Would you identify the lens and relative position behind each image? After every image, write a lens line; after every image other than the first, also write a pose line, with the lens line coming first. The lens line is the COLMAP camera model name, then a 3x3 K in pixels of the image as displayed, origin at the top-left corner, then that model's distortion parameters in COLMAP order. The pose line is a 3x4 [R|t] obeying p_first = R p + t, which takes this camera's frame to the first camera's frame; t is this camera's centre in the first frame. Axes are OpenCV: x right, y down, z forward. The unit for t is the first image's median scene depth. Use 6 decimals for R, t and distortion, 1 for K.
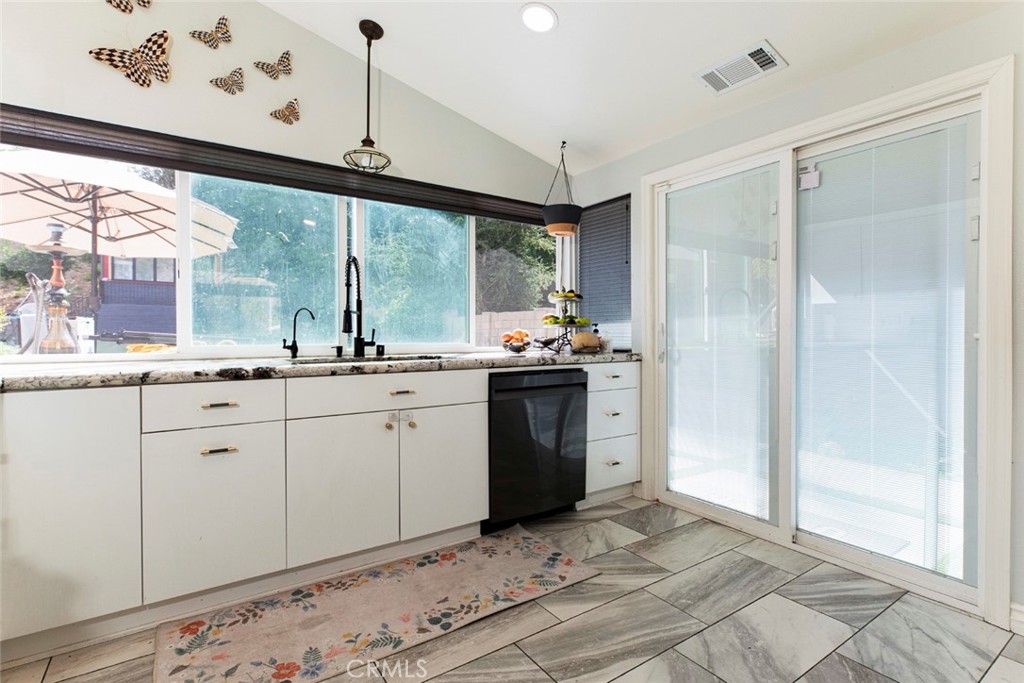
lens RADIAL K [[489.5, 0, 527.1], [0, 489.5, 340.2], [0, 0, 1]] dist [0.001994, -0.000566]
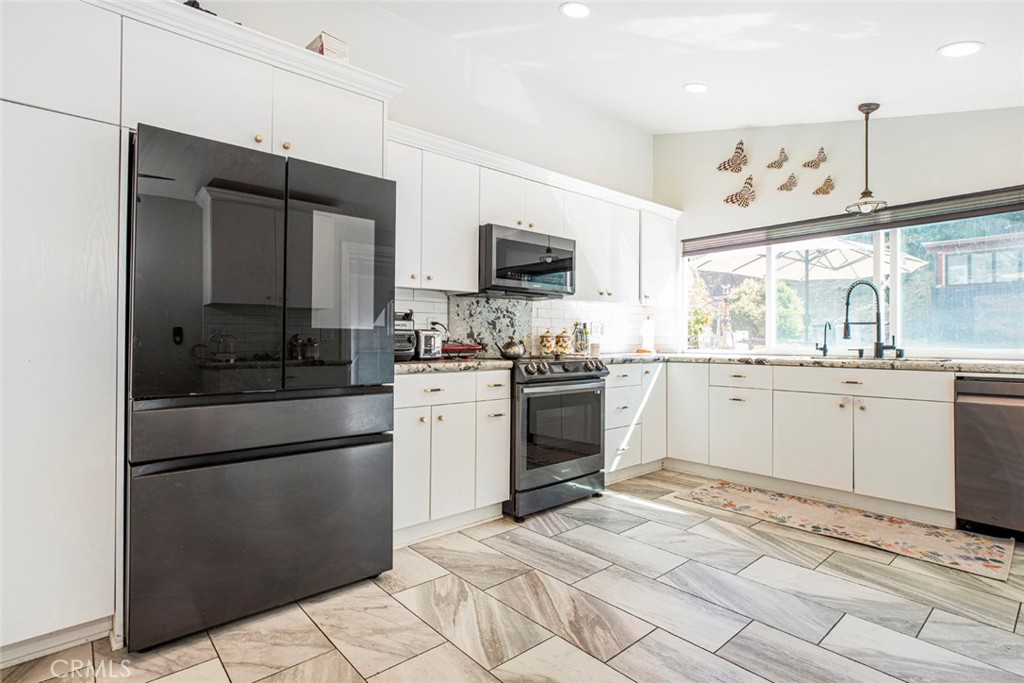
lens RADIAL K [[489.5, 0, 527.1], [0, 489.5, 340.2], [0, 0, 1]] dist [0.001994, -0.000566]
pose [[0.157431, -0.000721, -0.987530, 0.945895], [-0.012038, 0.999924, -0.002649, 0.003067], [0.987457, 0.012305, 0.157411, -0.110117]]
